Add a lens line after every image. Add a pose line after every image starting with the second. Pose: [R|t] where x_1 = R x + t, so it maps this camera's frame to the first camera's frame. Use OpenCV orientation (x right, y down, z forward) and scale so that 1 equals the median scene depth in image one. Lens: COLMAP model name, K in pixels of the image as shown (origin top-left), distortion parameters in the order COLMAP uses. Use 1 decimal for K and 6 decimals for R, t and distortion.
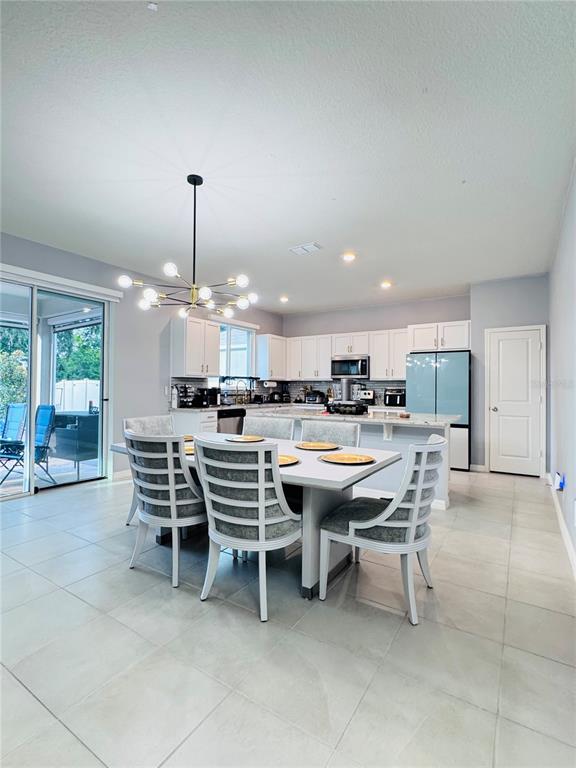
lens RADIAL K [[365.6, 0, 288.0], [0, 365.6, 384.0], [0, 0, 1]] dist [-0.000034, -0.000008]
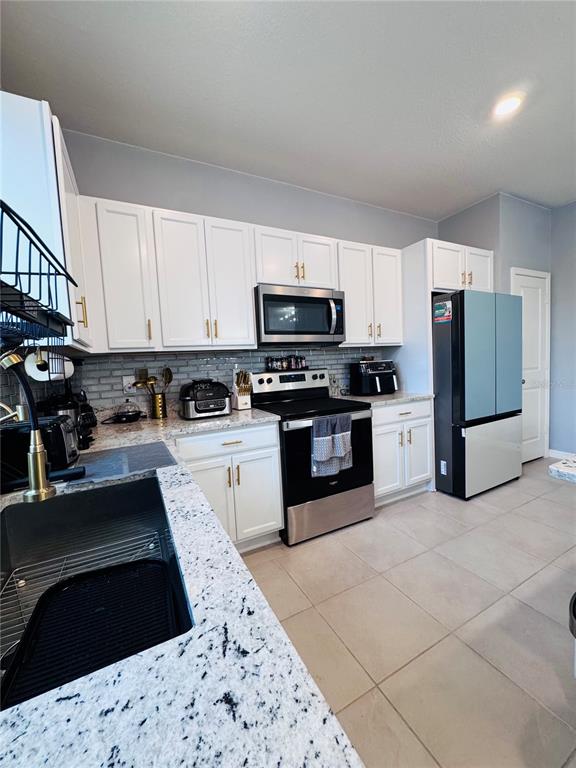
lens RADIAL K [[305.8, 0, 288.0], [0, 305.8, 384.0], [0, 0, 1]] dist [0.000107, -0.000018]
pose [[0.497403, -0.091297, 0.862702, -0.147924], [0.044810, 0.995823, 0.079549, 0.003185], [-0.866362, -0.000910, 0.499416, 0.850223]]
